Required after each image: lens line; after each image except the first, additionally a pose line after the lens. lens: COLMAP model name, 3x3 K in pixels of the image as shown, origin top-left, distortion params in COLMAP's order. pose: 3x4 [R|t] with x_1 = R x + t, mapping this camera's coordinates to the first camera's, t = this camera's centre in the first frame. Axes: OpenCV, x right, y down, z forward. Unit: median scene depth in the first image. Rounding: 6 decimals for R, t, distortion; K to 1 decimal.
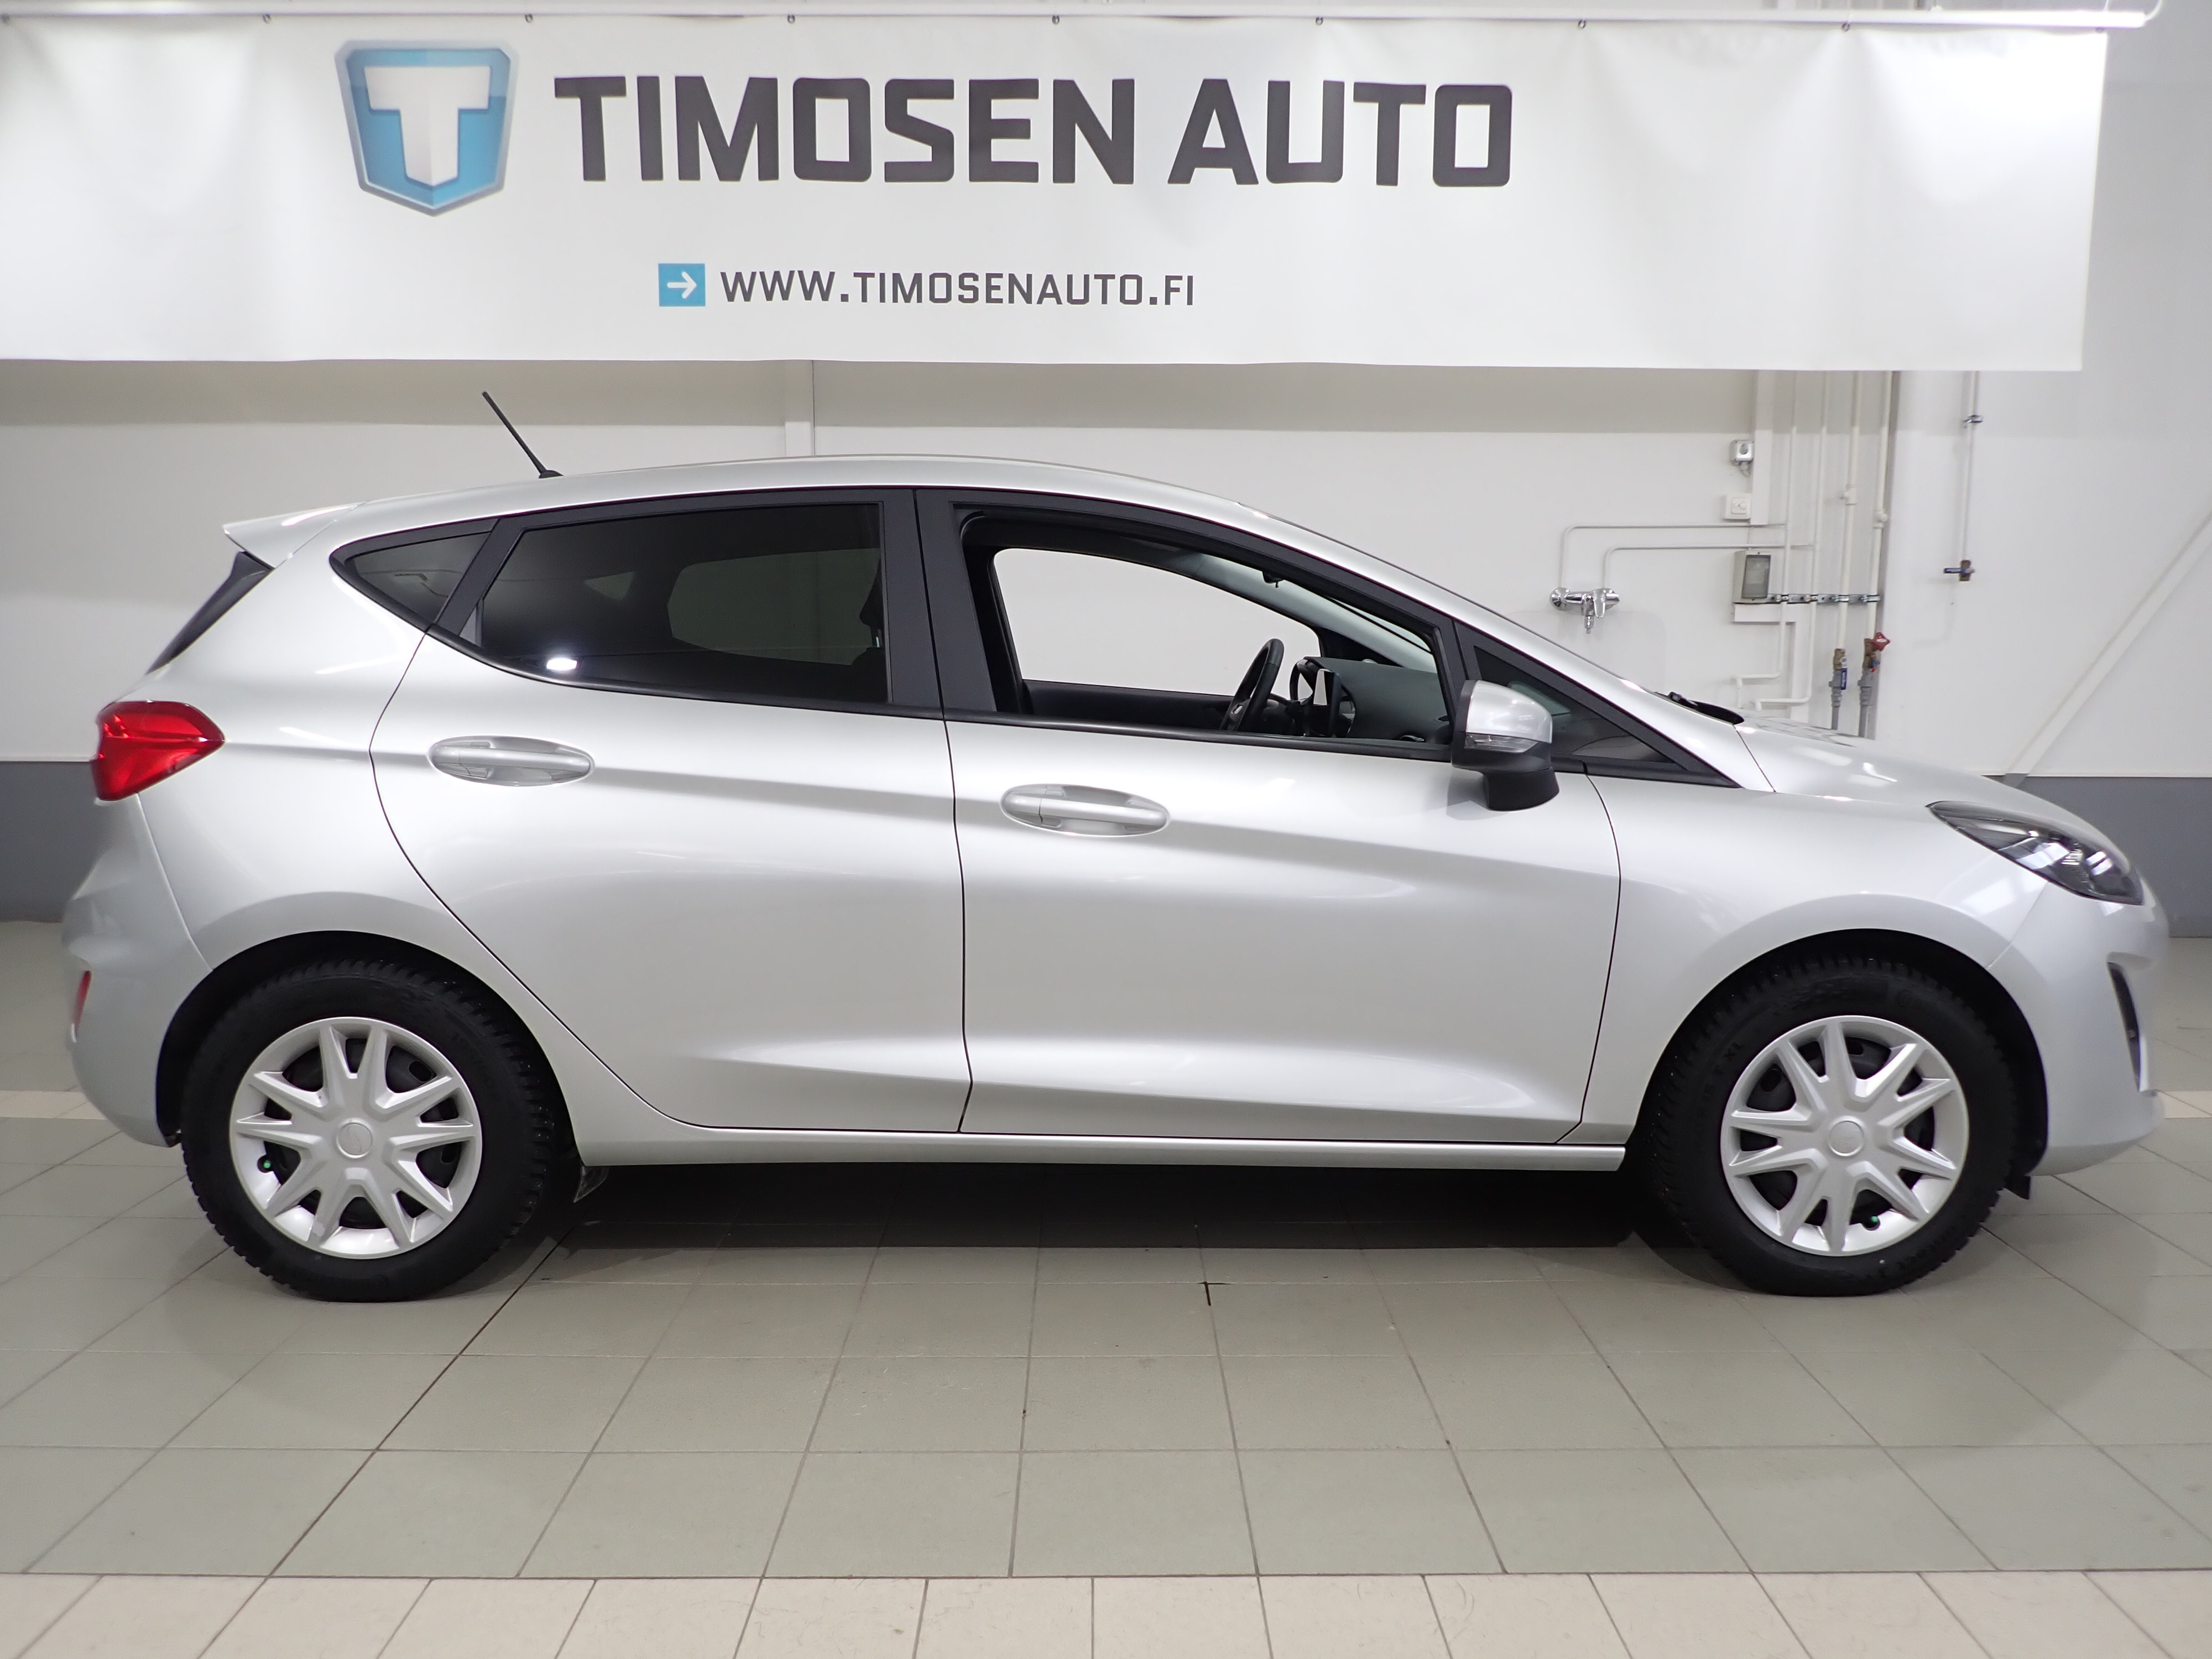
lens RADIAL K [[1630.3, 0, 1096.3], [0, 1630.3, 840.7], [0, 0, 1]] dist [-0.003244, -0.007870]
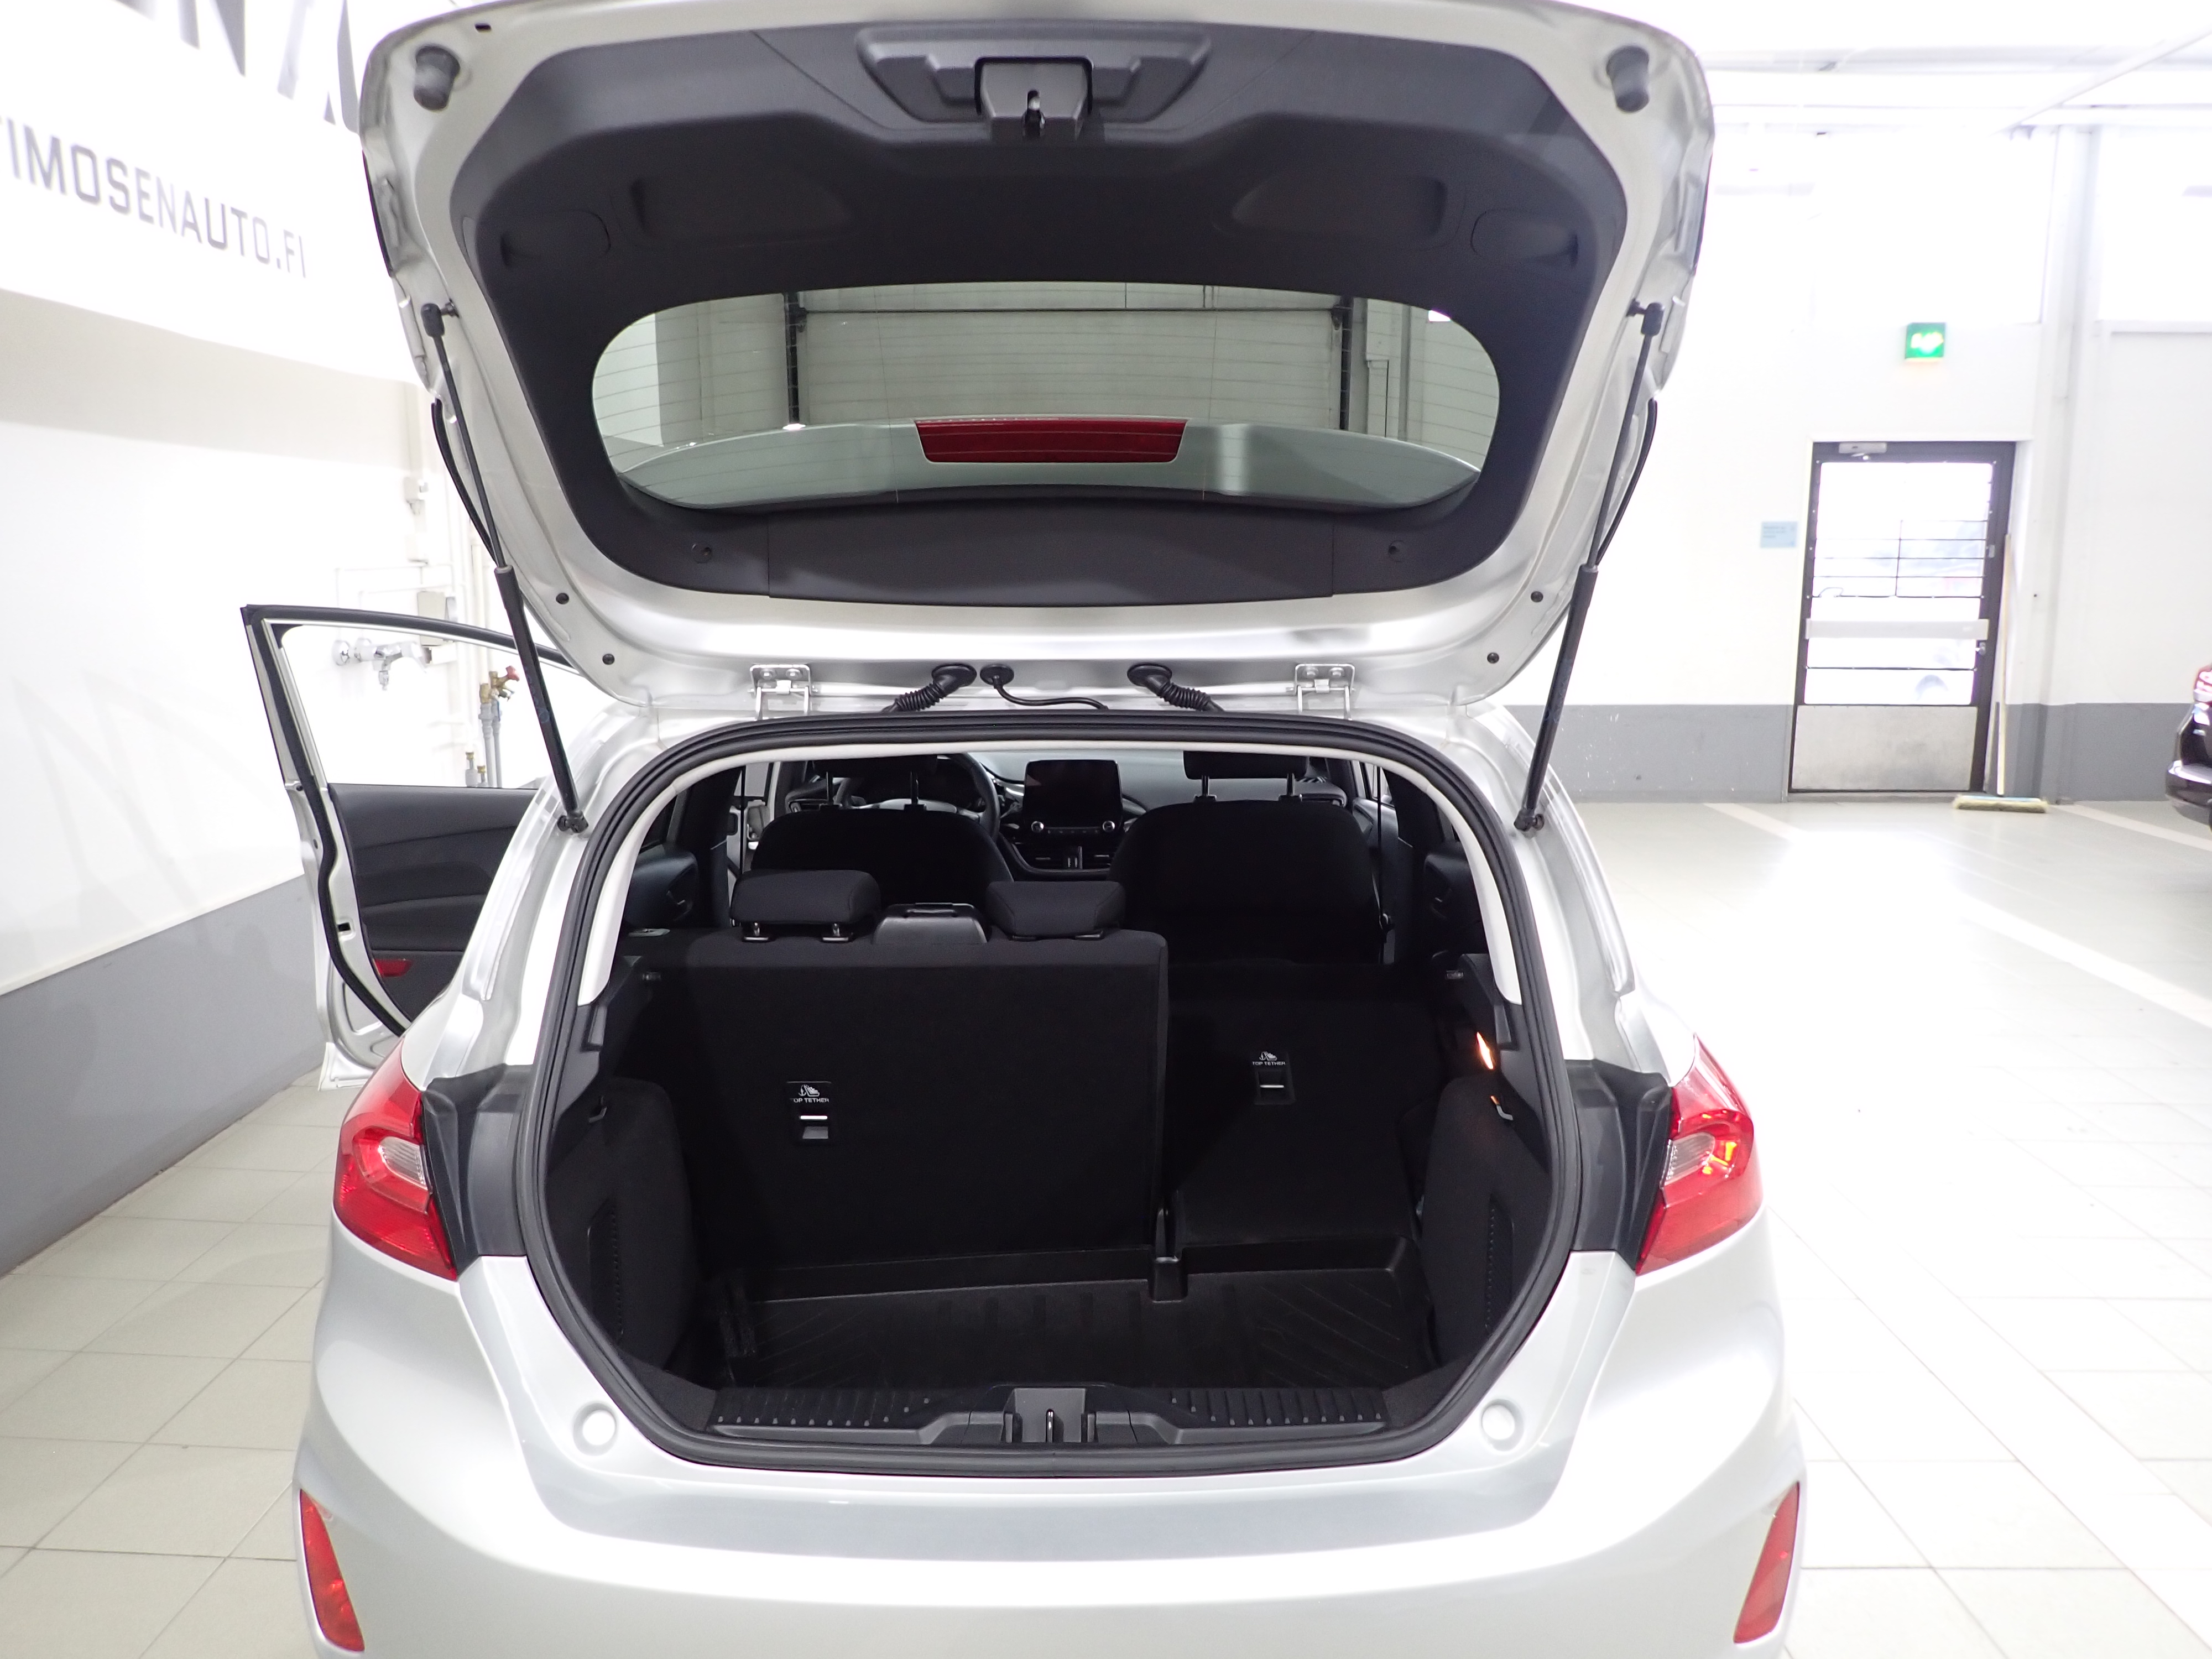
lens RADIAL K [[1628.0, 0, 1092.7], [0, 1628.0, 843.4], [0, 0, 1]] dist [-0.002088, -0.007324]
pose [[0.006645, -0.182536, 0.983177, -0.664962], [0.138547, 0.973884, 0.179875, -0.172428], [-0.990334, 0.135021, 0.031762, 0.678865]]
